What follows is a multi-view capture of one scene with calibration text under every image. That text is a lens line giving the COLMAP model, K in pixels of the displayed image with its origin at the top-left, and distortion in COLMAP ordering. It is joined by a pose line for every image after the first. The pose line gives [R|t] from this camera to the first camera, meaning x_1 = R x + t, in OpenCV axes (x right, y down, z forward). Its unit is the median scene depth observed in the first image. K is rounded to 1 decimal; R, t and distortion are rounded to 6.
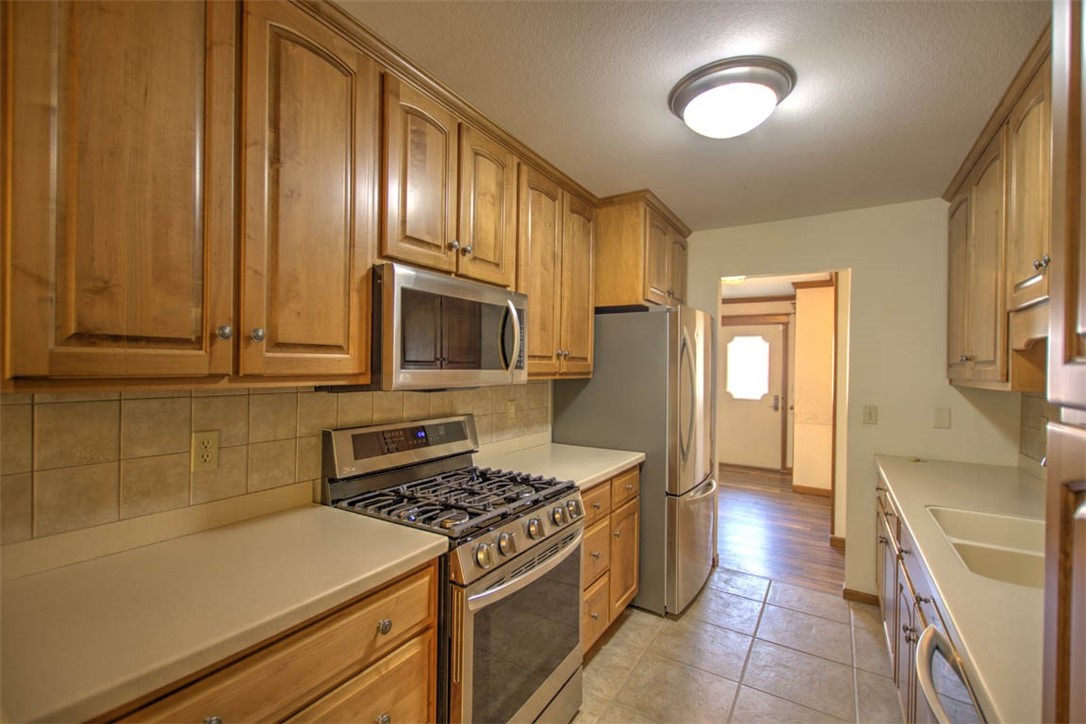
lens RADIAL K [[471.4, 0, 536.0], [0, 471.4, 364.1], [0, 0, 1]] dist [0.007501, -0.002847]
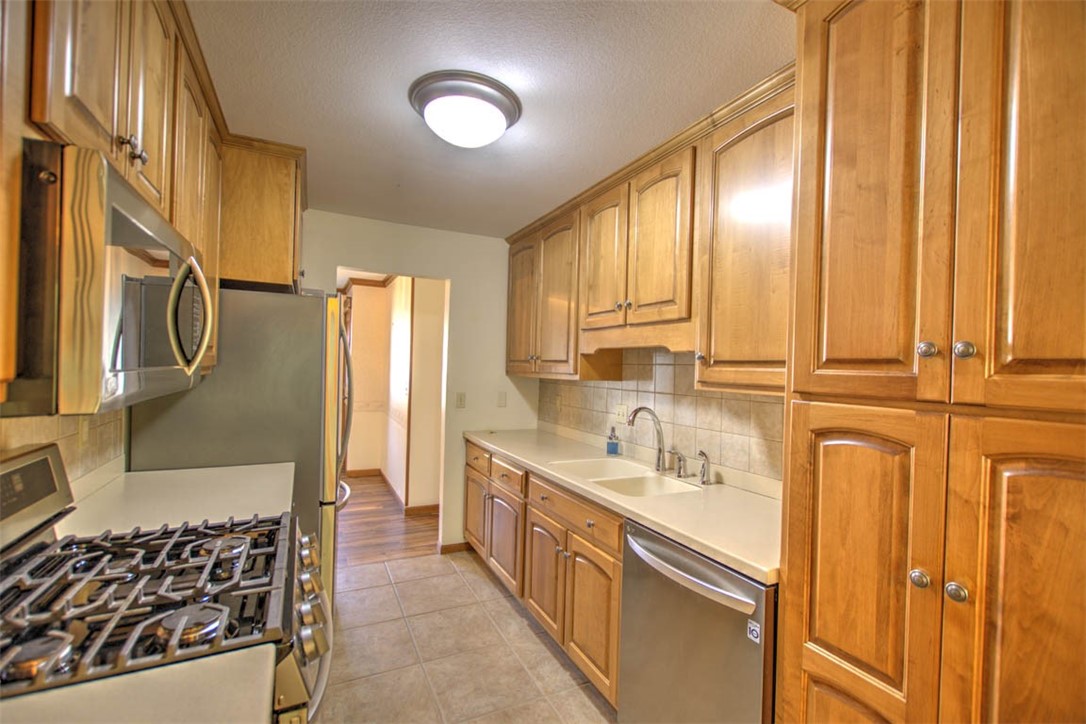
lens RADIAL K [[471.4, 0, 541.2], [0, 471.4, 364.9], [0, 0, 1]] dist [0.007501, -0.002847]
pose [[0.519966, 0.003109, 0.854181, -0.252761], [-0.025201, 0.999614, 0.011702, -0.006049], [-0.853815, -0.027611, 0.519844, 0.183228]]
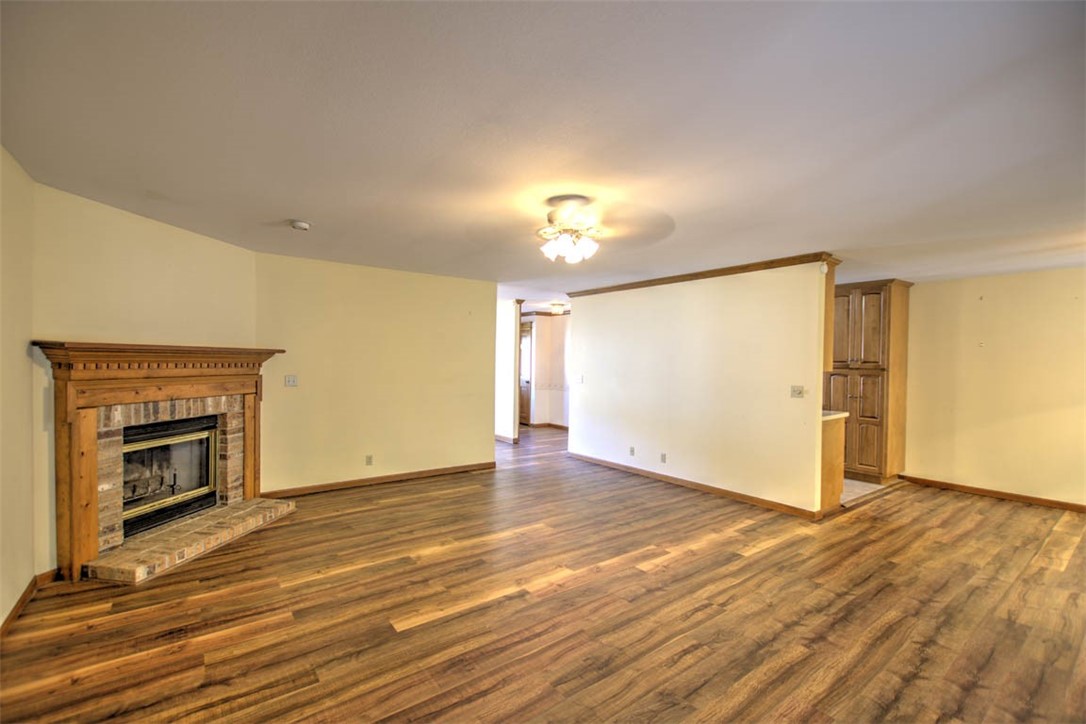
lens RADIAL K [[471.4, 0, 535.8], [0, 471.4, 364.4], [0, 0, 1]] dist [0.007501, -0.002847]
pose [[0.361637, -0.018084, 0.932143, -2.255240], [-0.012043, 0.999638, 0.024065, -0.032923], [-0.932241, -0.019929, 0.361289, 0.661122]]
